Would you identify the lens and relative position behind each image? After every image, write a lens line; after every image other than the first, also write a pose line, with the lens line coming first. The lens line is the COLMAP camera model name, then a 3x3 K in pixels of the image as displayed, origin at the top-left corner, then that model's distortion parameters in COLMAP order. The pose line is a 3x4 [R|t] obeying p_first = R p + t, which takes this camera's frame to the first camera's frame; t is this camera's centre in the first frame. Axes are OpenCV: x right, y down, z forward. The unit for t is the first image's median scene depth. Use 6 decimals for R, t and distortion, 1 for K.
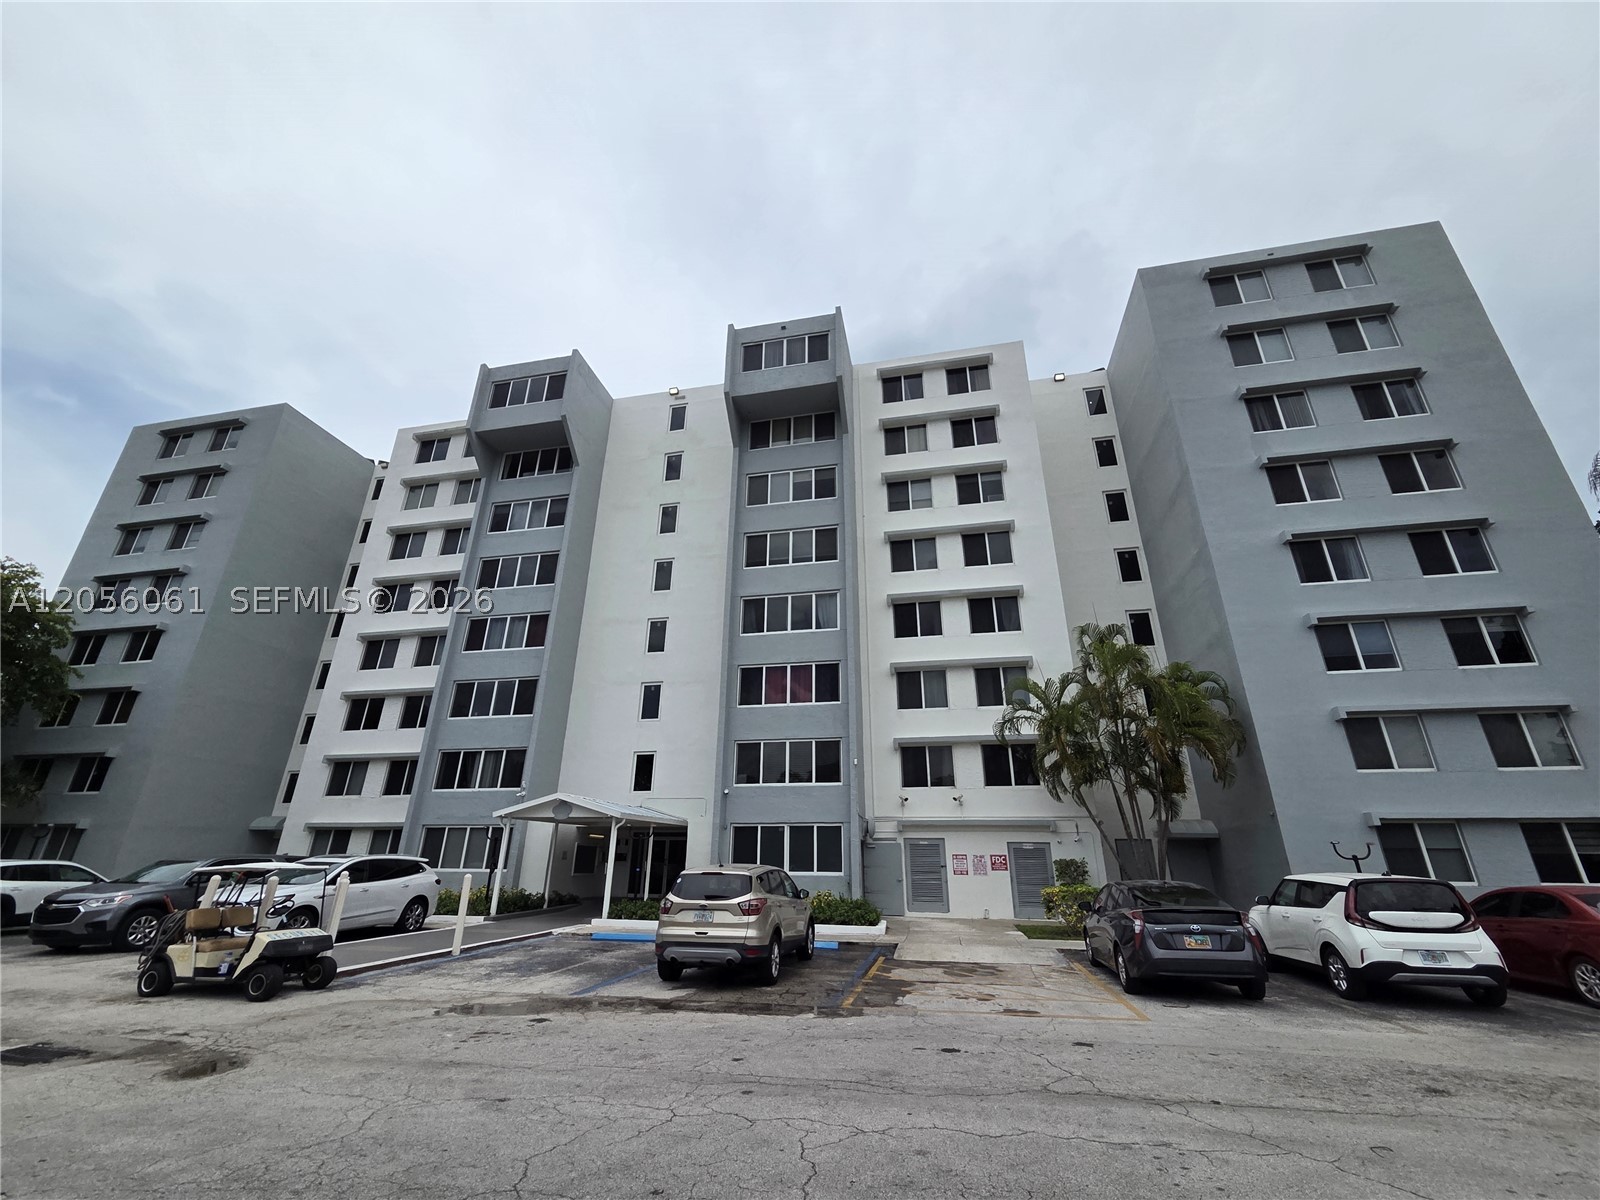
lens RADIAL K [[645.5, 0, 800.7], [0, 645.5, 593.8], [0, 0, 1]] dist [0.000138, 0.000002]
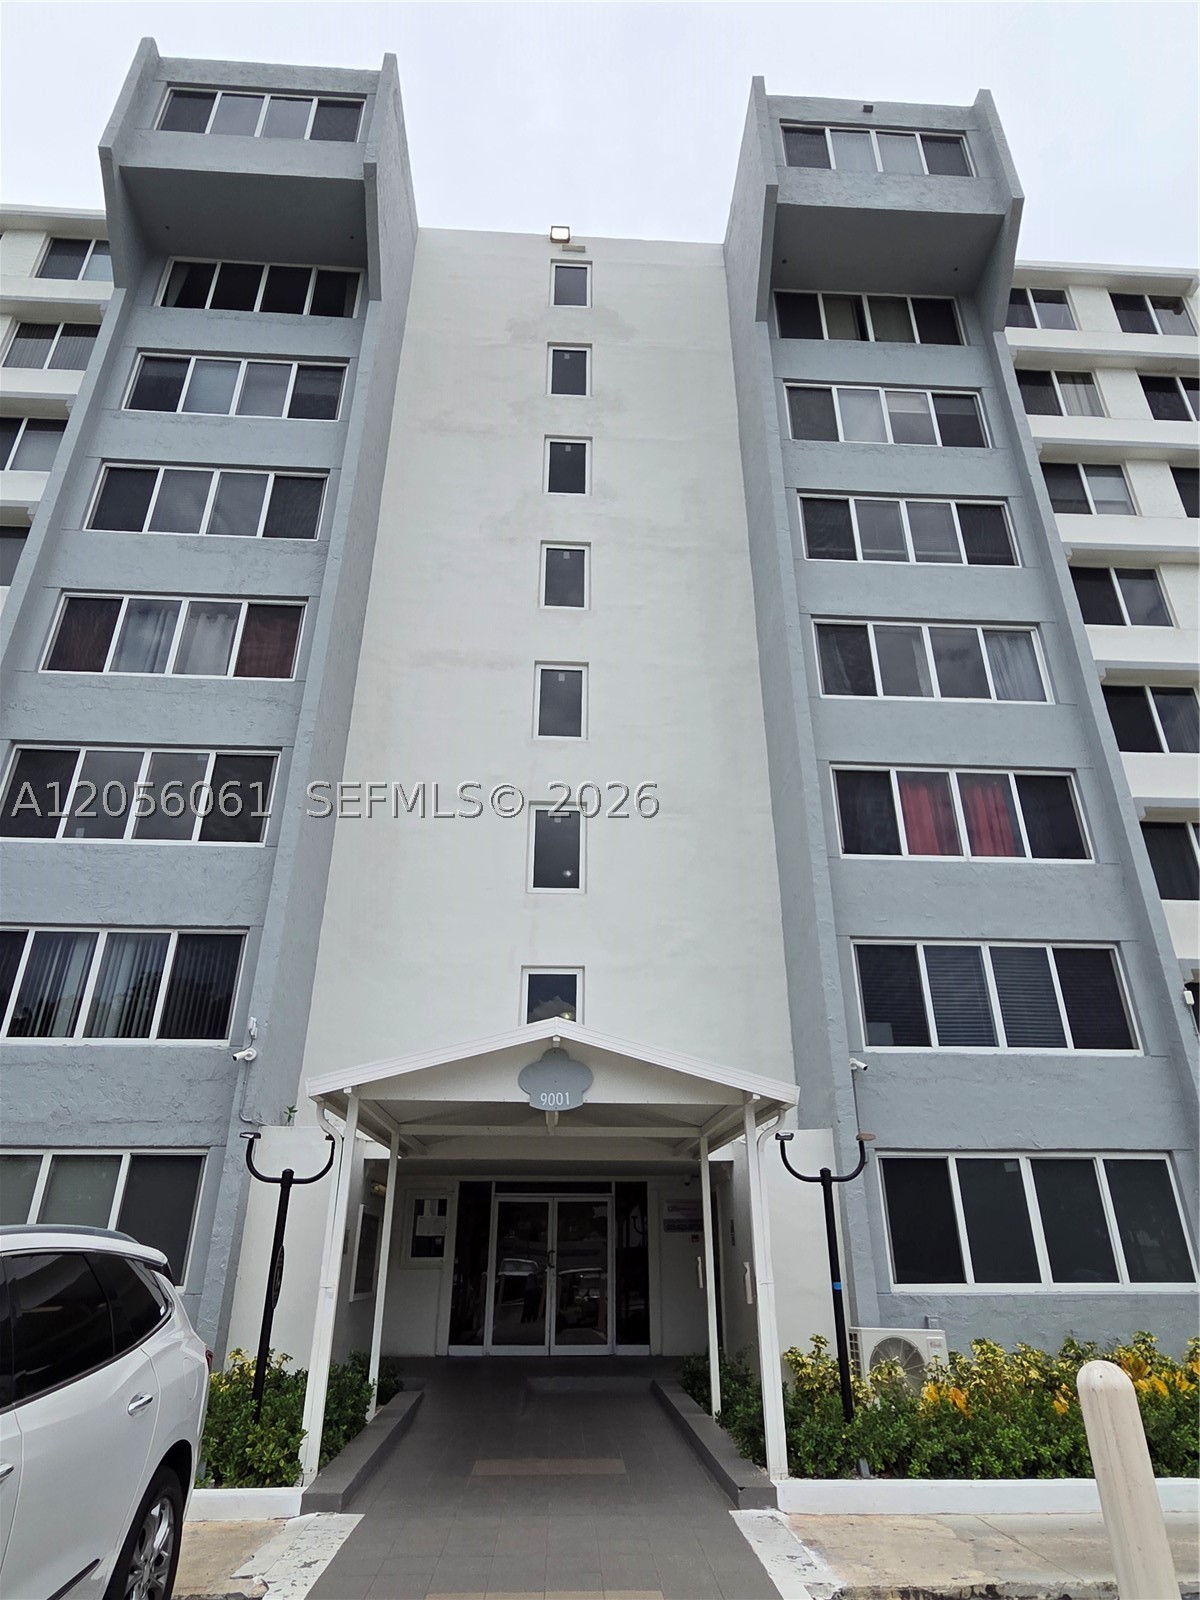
lens RADIAL K [[930.6, 0, 600.0], [0, 930.6, 800.0], [0, 0, 1]] dist [-0.000015, -0.003355]
pose [[0.964956, 0.109283, 0.238572, -0.336494], [-0.093643, 0.992703, -0.075971, 0.172882], [-0.245133, 0.050968, 0.968149, 0.416459]]
